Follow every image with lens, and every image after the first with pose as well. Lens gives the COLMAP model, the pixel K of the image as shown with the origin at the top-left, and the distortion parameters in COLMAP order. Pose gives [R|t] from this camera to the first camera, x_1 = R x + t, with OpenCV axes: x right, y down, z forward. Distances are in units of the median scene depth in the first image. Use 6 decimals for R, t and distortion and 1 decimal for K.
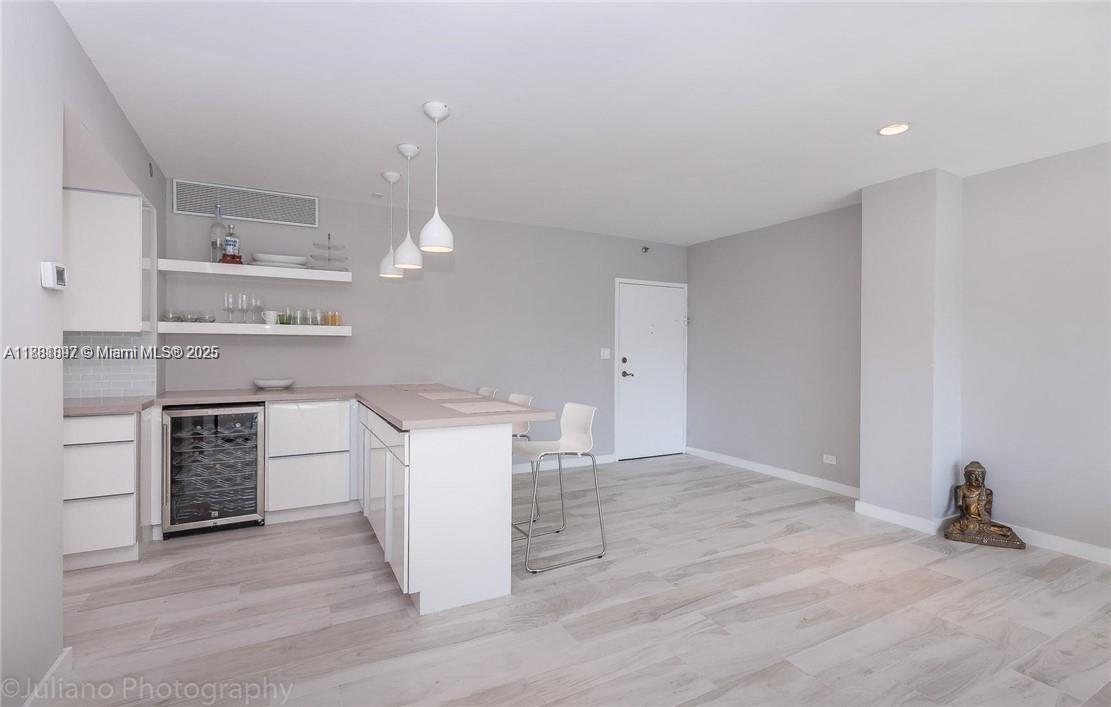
lens RADIAL K [[518.2, 0, 555.5], [0, 518.2, 353.5], [0, 0, 1]] dist [0.001451, -0.000491]
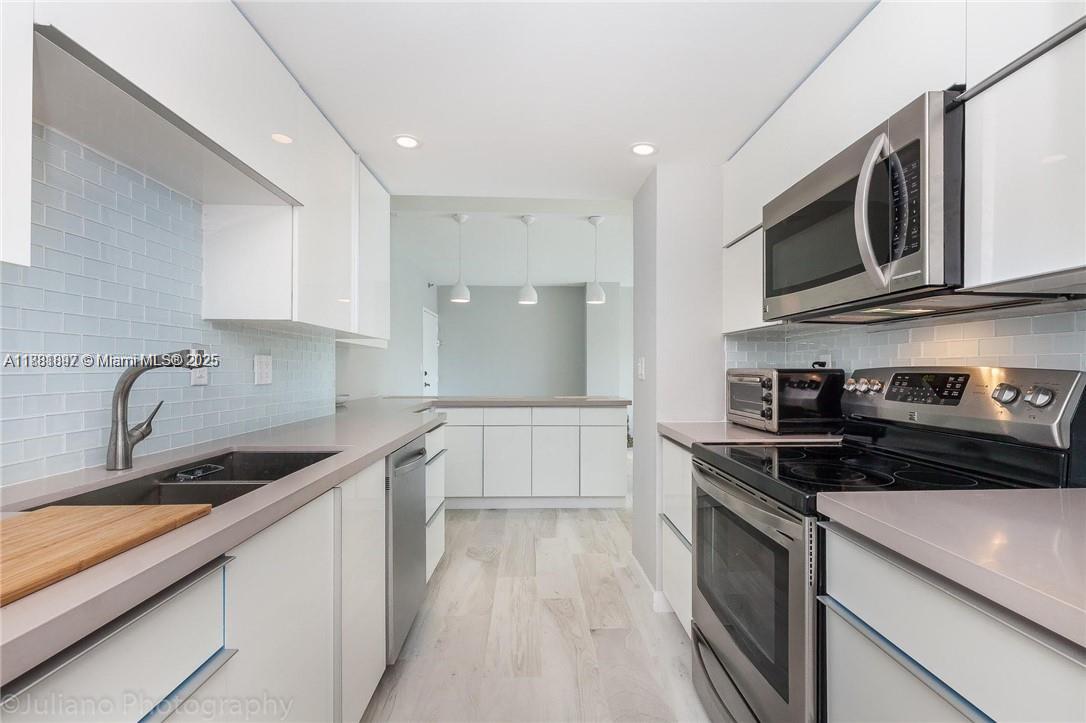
lens RADIAL K [[534.8, 0, 543.0], [0, 534.8, 361.5], [0, 0, 1]] dist [0.000132, -0.000040]
pose [[0.440088, 0.002153, 0.897952, -1.369058], [0.017826, 0.999779, -0.011133, 0.006631], [-0.897778, 0.020907, 0.439952, 0.283651]]
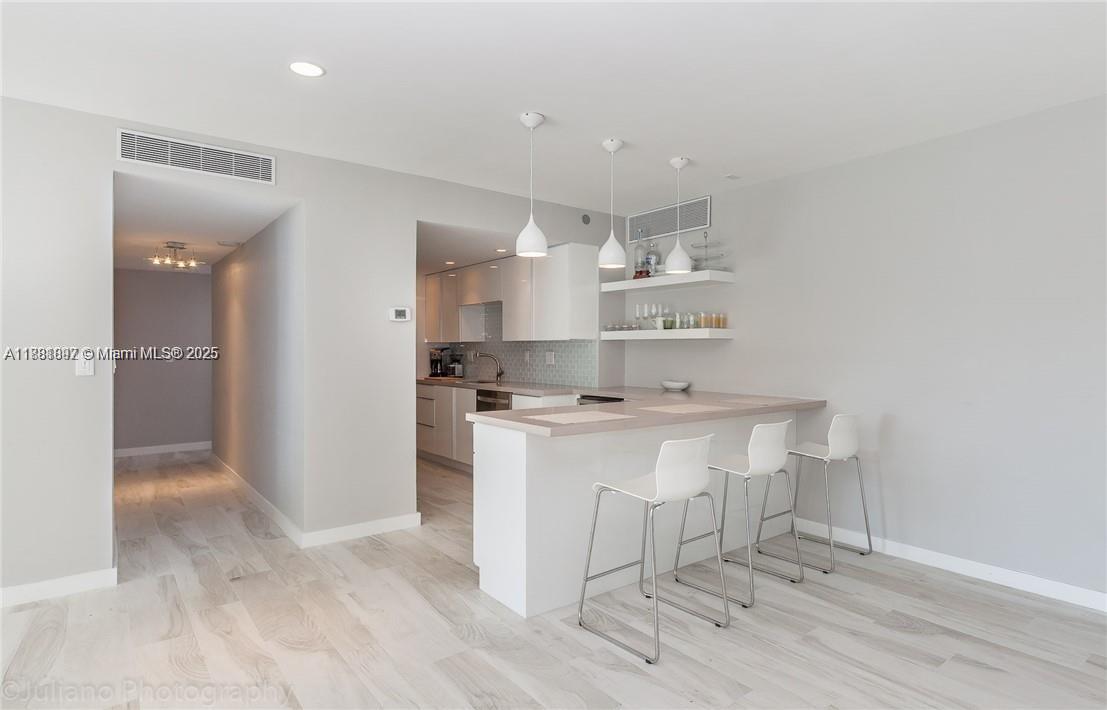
lens RADIAL K [[599.0, 0, 553.5], [0, 599.0, 355.0], [0, 0, 1]] dist [-0.006032, -0.001172]
pose [[0.161315, 0.006006, -0.986885, 0.701807], [-0.013167, 0.999906, 0.003933, -0.006378], [0.986815, 0.012360, 0.161379, 0.632316]]
